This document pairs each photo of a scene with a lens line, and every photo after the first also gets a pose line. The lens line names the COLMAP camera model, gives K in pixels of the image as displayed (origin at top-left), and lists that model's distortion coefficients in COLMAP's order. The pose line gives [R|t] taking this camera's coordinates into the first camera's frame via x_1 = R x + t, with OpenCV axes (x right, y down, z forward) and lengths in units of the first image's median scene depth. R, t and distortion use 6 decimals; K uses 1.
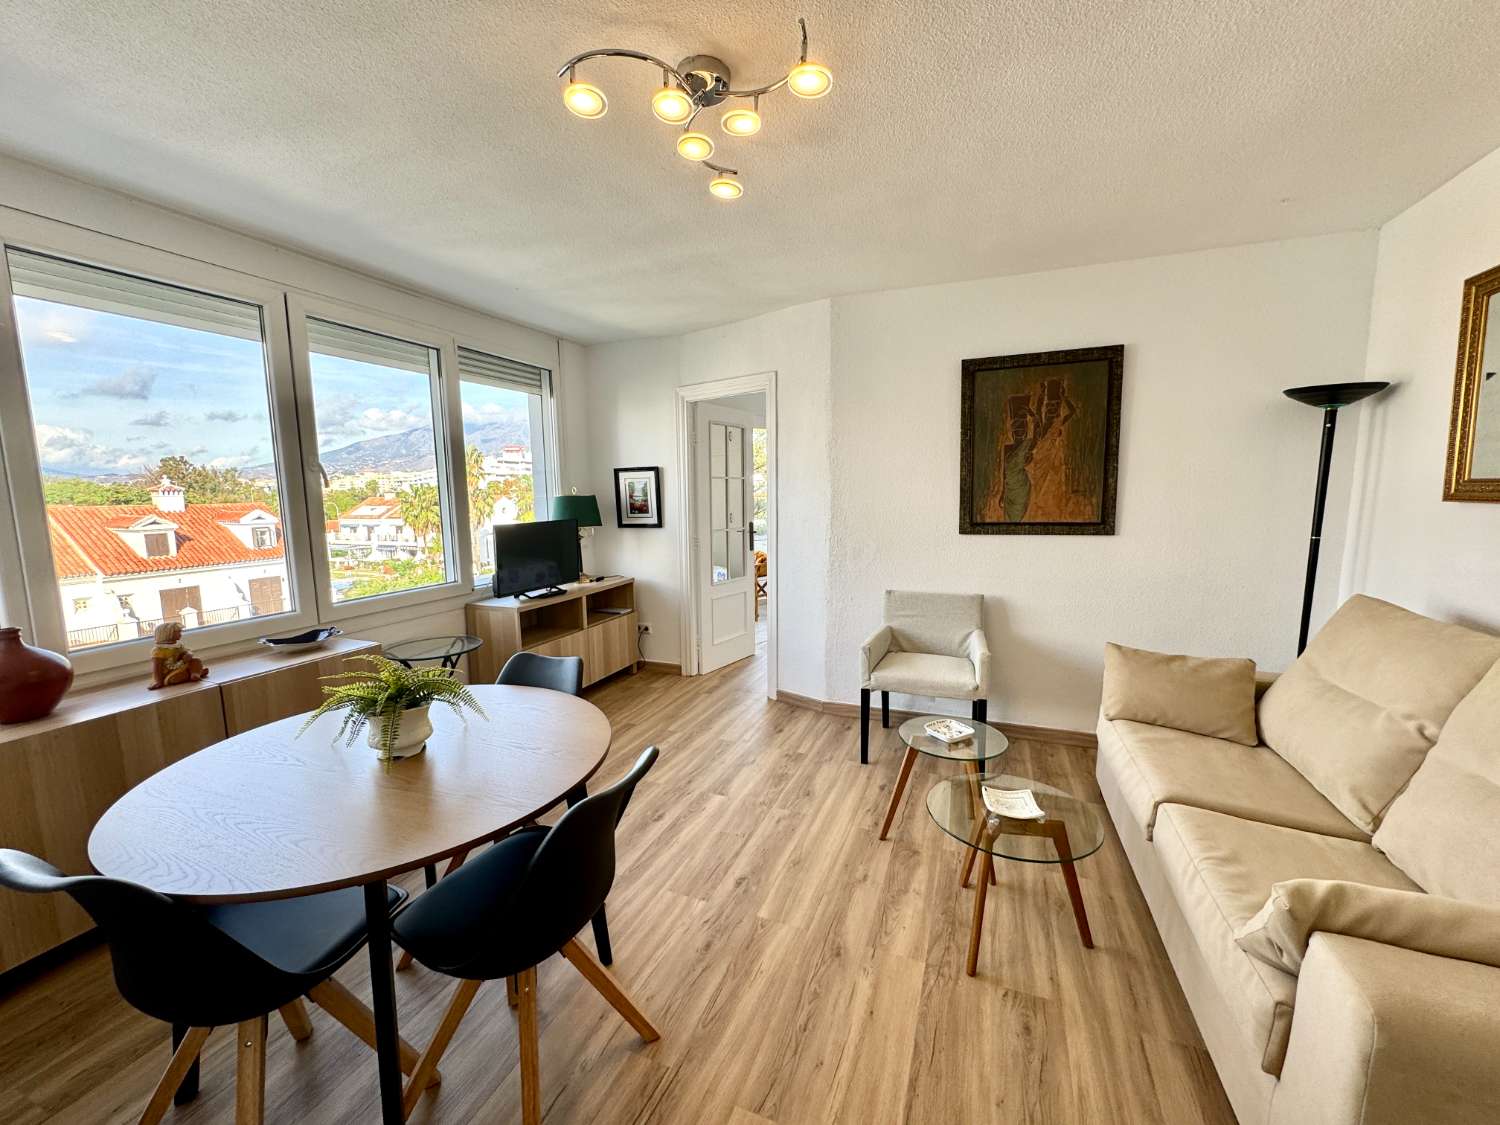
lens RADIAL K [[600.8, 0, 752.2], [0, 600.8, 562.2], [0, 0, 1]] dist [-0.001902, 0.000141]
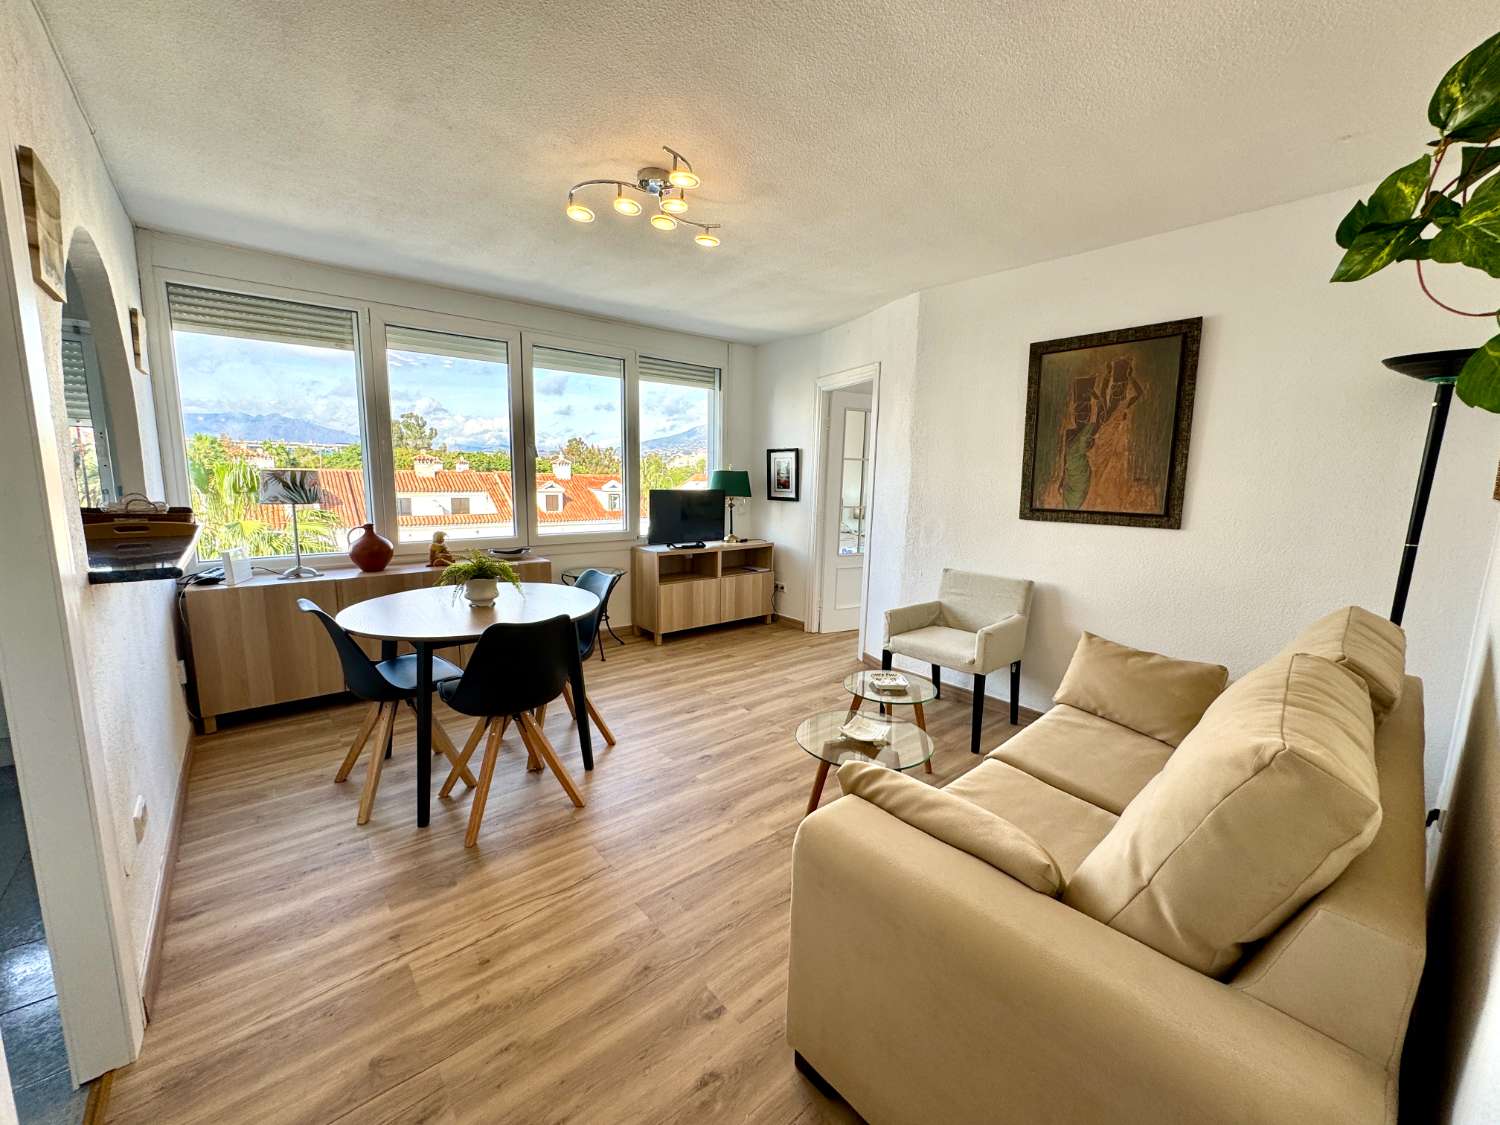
lens RADIAL K [[600.8, 0, 748.4], [0, 600.8, 564.0], [0, 0, 1]] dist [-0.001902, 0.000141]
pose [[0.883751, 0.102043, -0.456696, 0.403802], [-0.089203, 0.994775, 0.049653, 0.017973], [0.459377, -0.003143, 0.888236, -0.093704]]
